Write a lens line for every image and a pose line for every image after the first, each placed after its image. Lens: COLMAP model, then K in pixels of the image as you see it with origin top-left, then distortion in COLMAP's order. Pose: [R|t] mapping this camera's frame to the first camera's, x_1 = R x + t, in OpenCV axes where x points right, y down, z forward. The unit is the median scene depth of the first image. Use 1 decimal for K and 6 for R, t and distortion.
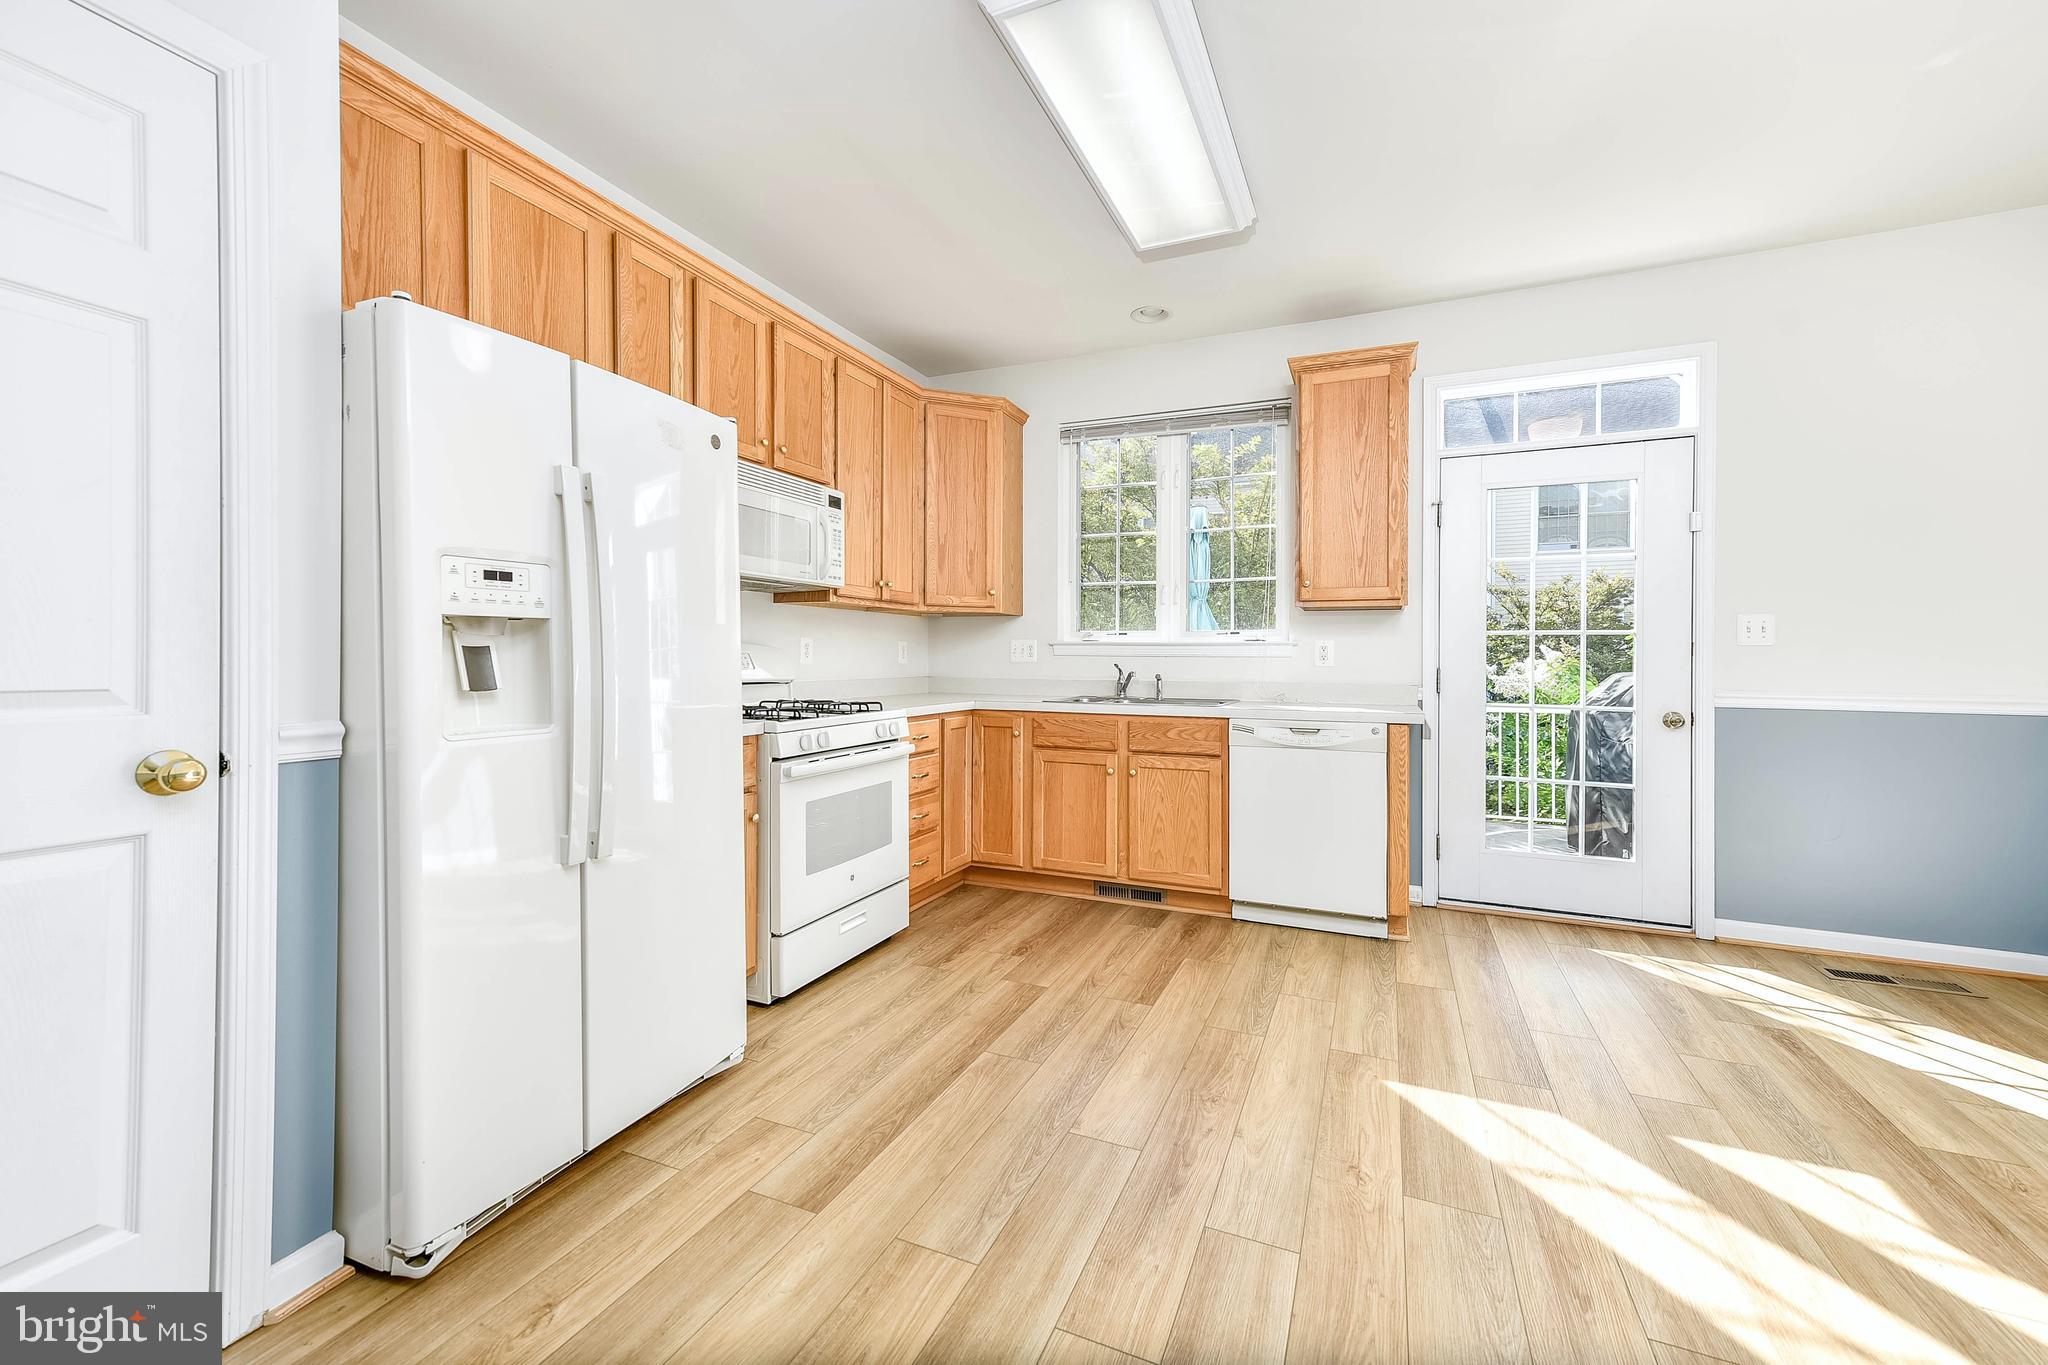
lens RADIAL K [[817.8, 0, 1034.5], [0, 817.8, 667.2], [0, 0, 1]] dist [0.012016, 0.000203]
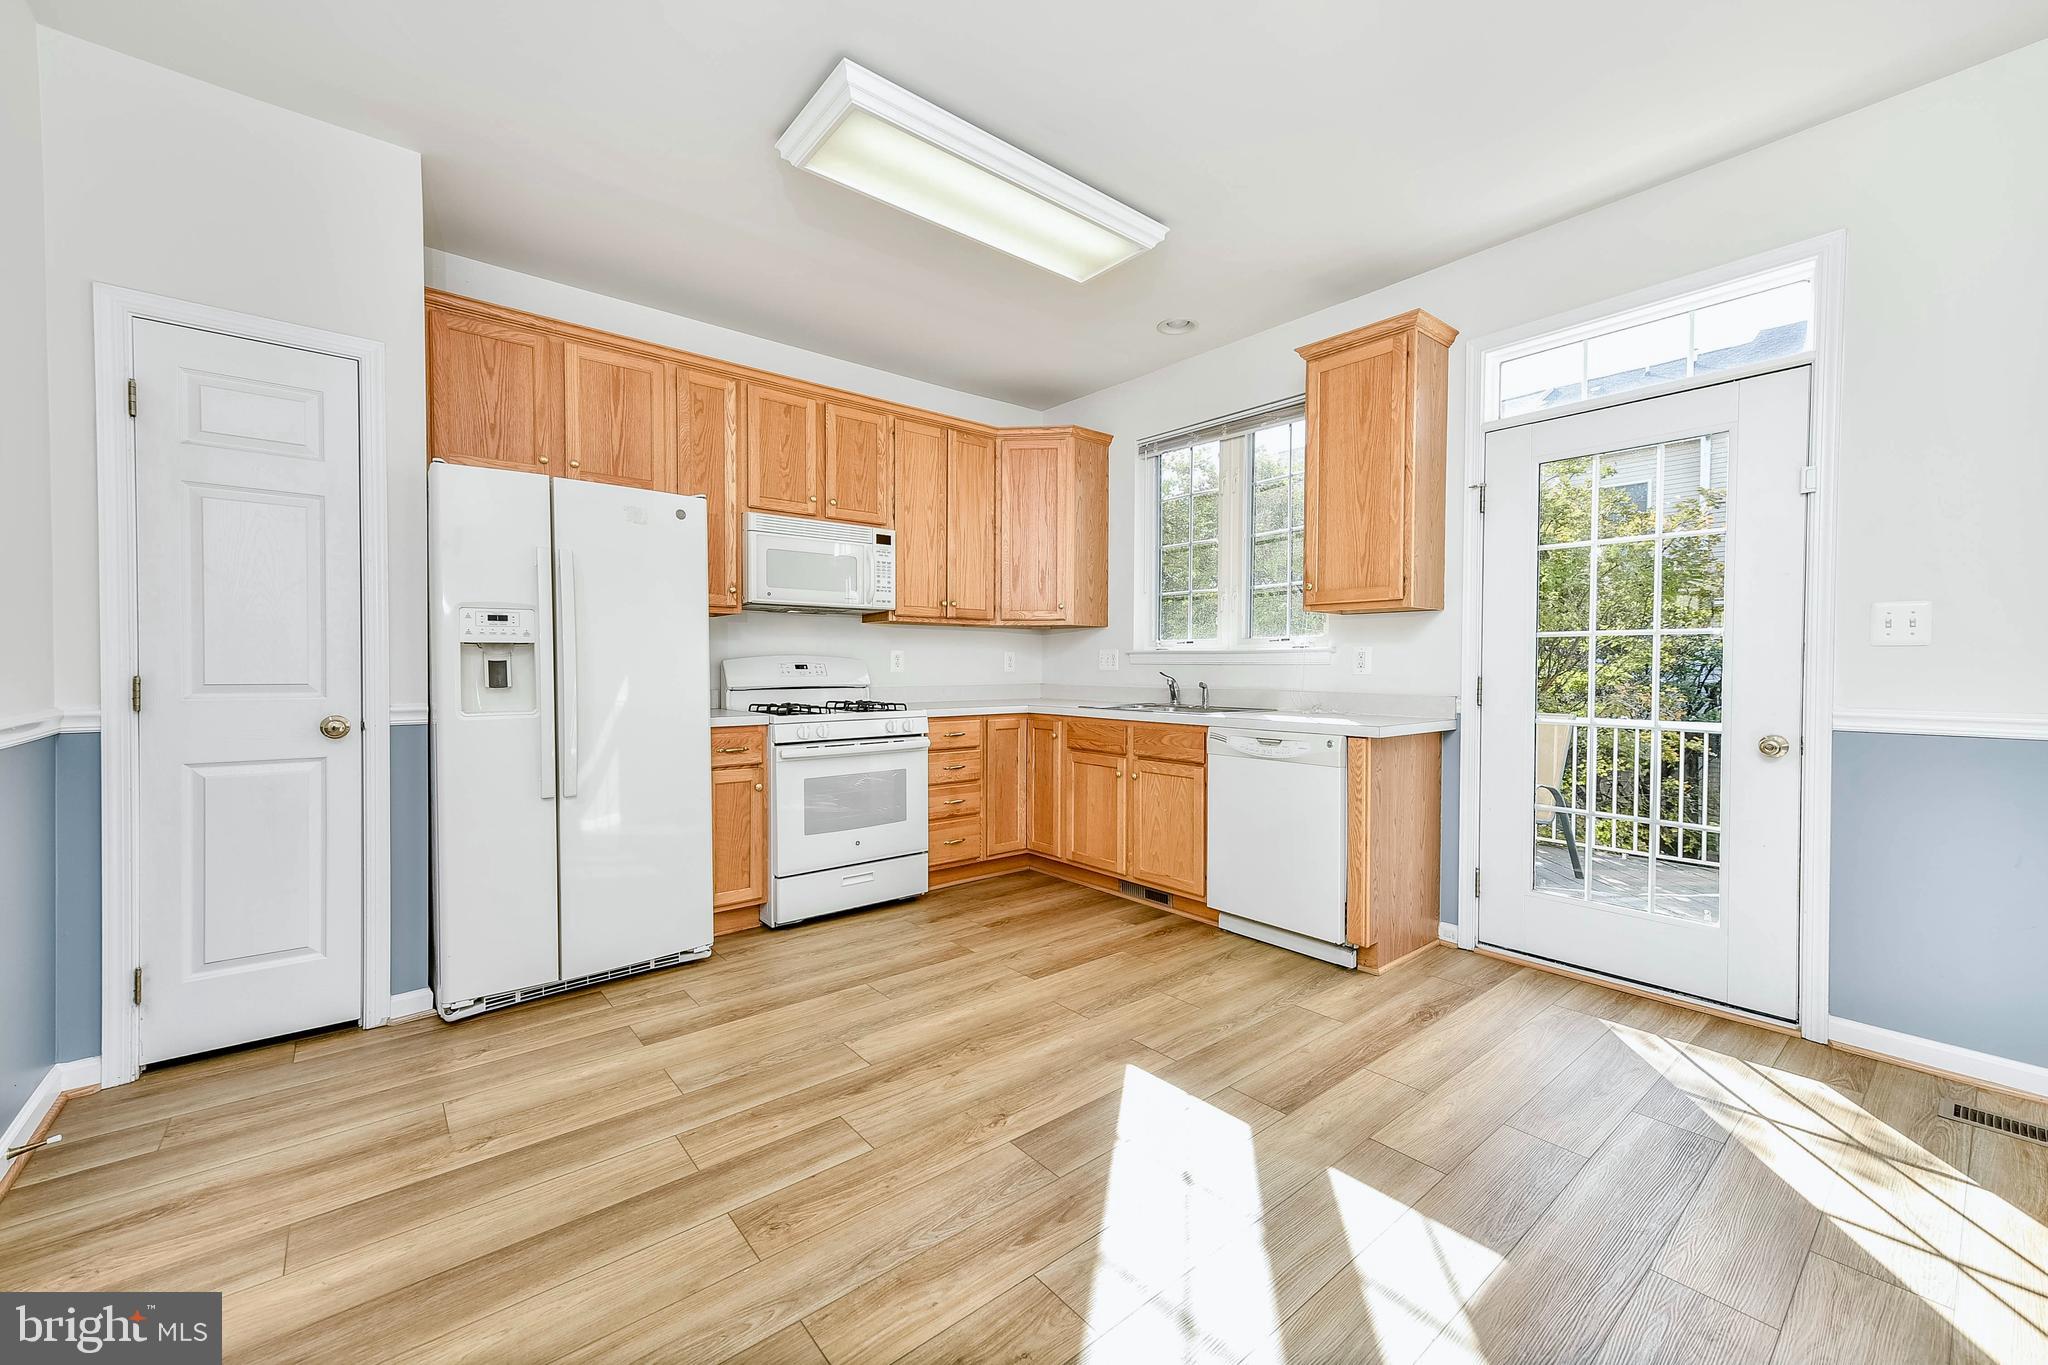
lens RADIAL K [[817.8, 0, 1013.9], [0, 817.8, 685.7], [0, 0, 1]] dist [0.012016, 0.000203]
pose [[0.887001, 0.007427, -0.461708, 0.521003], [-0.002117, 0.999926, 0.012018, 0.001425], [0.461763, -0.009683, 0.886950, 0.005823]]
